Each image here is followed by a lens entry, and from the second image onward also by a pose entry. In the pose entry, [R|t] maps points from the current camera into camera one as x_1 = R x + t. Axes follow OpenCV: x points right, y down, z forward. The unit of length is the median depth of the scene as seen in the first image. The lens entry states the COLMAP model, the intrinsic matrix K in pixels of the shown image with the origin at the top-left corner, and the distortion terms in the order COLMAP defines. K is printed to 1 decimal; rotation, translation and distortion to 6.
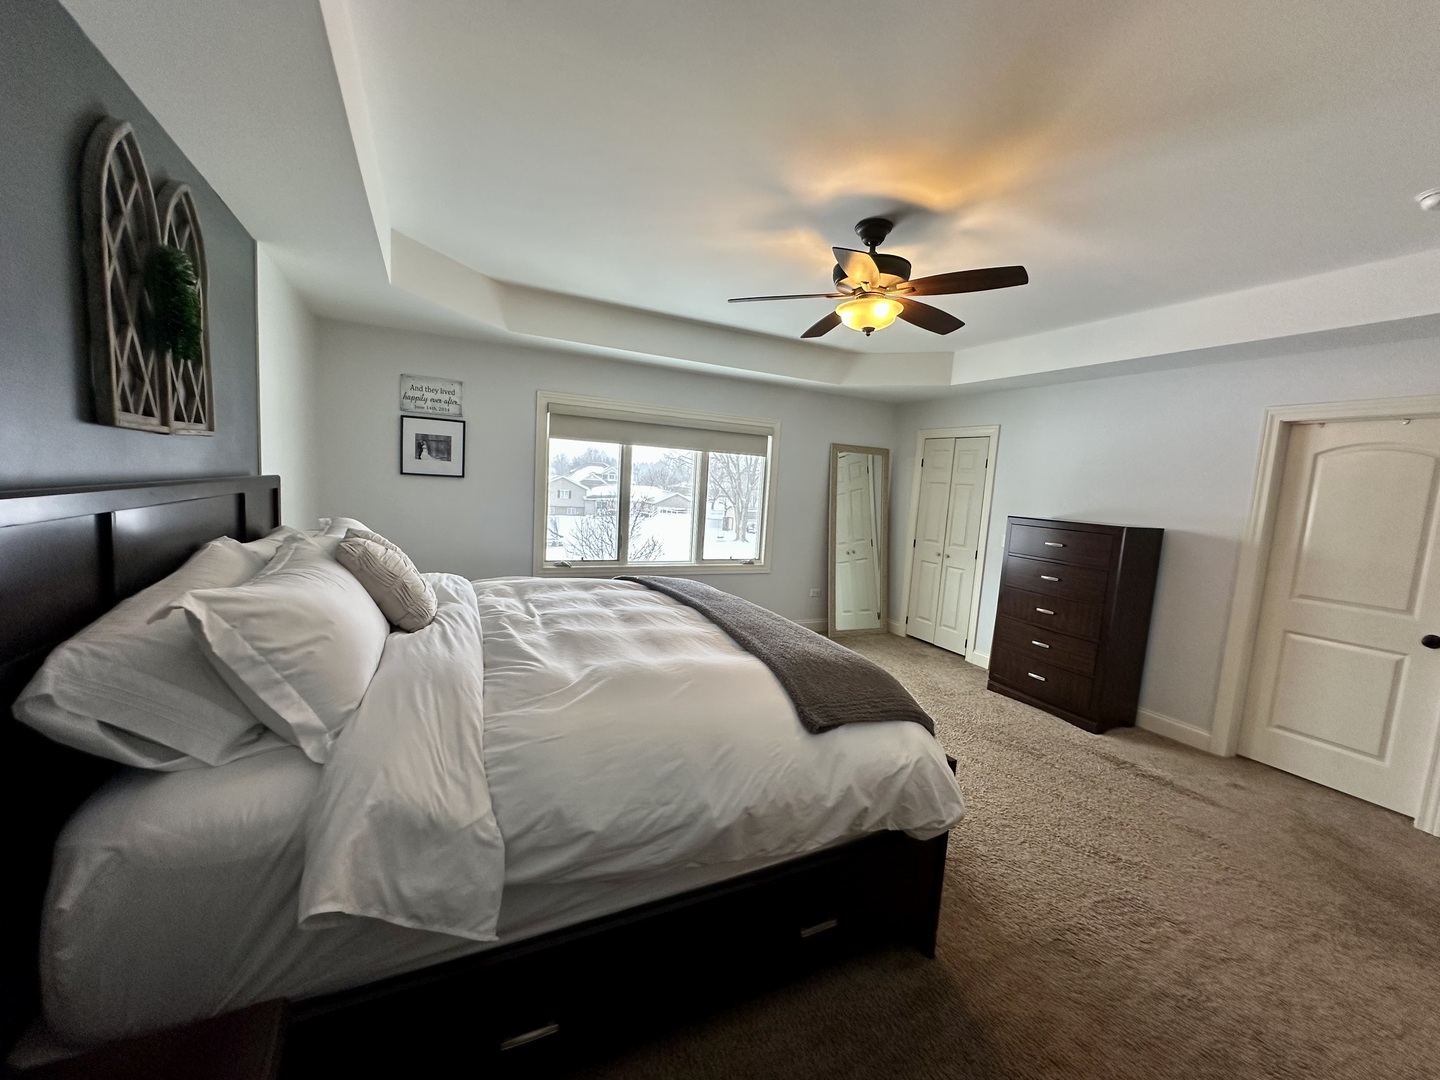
lens RADIAL K [[581.9, 0, 721.3], [0, 581.9, 542.1], [0, 0, 1]] dist [-0.002537, 0.000572]
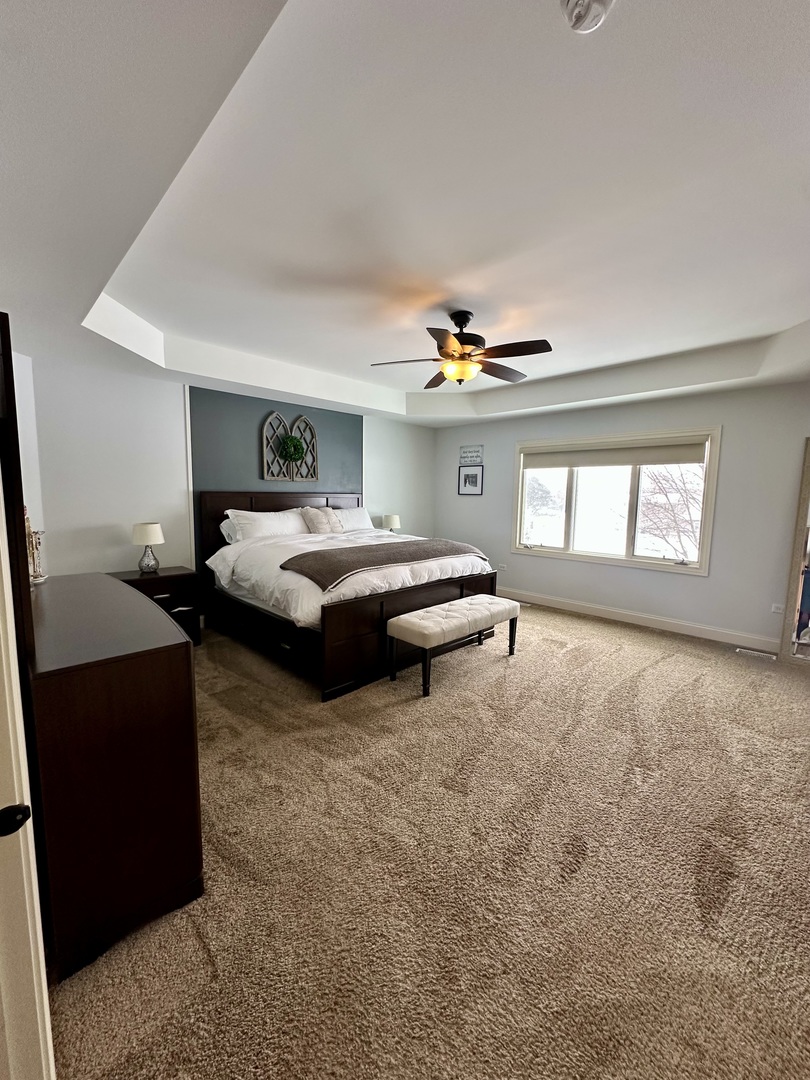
lens RADIAL K [[436.5, 0, 406.4], [0, 436.5, 542.6], [0, 0, 1]] dist [-0.002537, 0.000572]
pose [[0.316121, 0.050355, -0.947382, 0.829361], [-0.091522, 0.995552, 0.022376, 0.033683], [0.944294, 0.079633, 0.319323, 0.326194]]
